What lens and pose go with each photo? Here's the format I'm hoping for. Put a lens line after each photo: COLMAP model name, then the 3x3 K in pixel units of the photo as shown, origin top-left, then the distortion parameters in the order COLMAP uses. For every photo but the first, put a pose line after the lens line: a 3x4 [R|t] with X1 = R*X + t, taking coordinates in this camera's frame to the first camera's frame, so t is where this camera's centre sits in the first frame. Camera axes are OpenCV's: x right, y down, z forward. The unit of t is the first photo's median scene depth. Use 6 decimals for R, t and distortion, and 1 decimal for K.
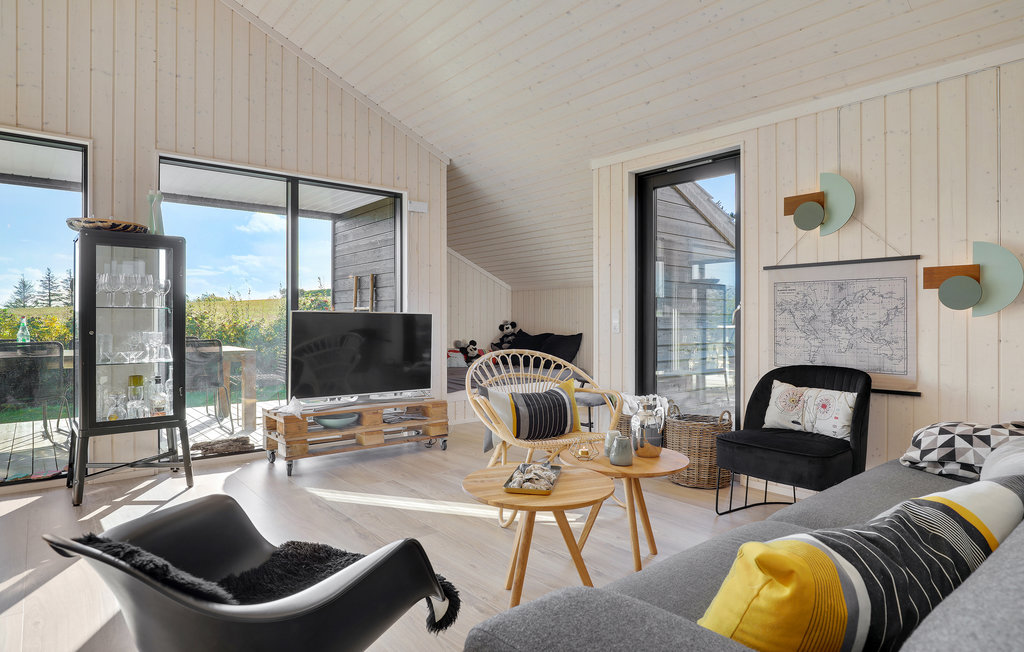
lens RADIAL K [[588.3, 0, 515.7], [0, 588.3, 323.6], [0, 0, 1]] dist [-0.002208, 0.000230]
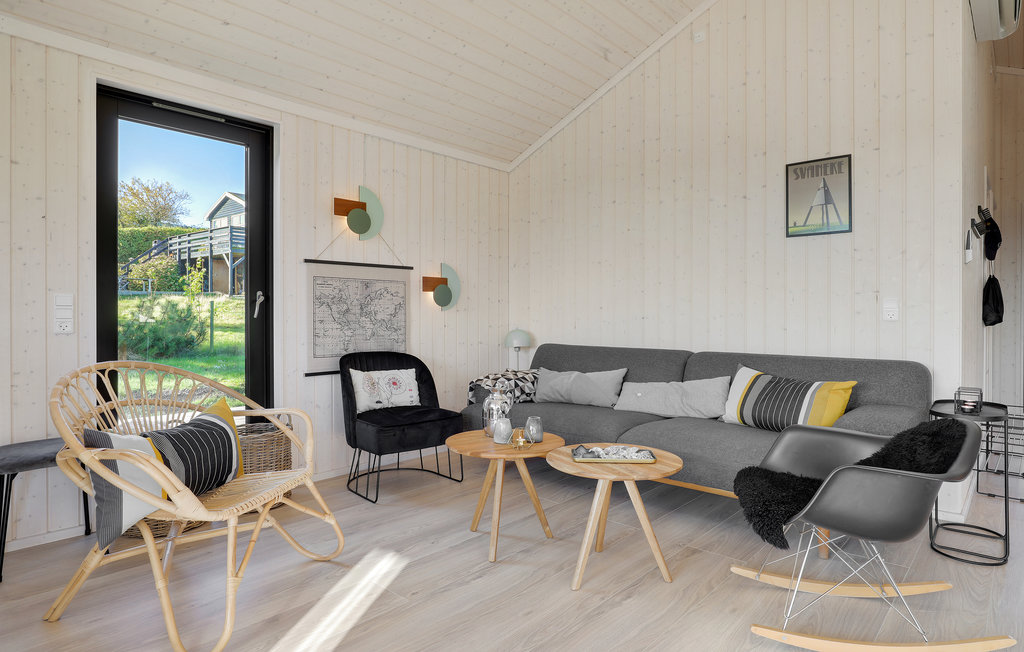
lens RADIAL K [[588.3, 0, 515.7], [0, 588.3, 318.0], [0, 0, 1]] dist [-0.002208, 0.000230]
pose [[-0.153861, -0.007739, 0.988062, -0.673592], [0.004397, 0.999954, 0.008517, -0.004495], [-0.988083, 0.005655, -0.153820, 0.878007]]
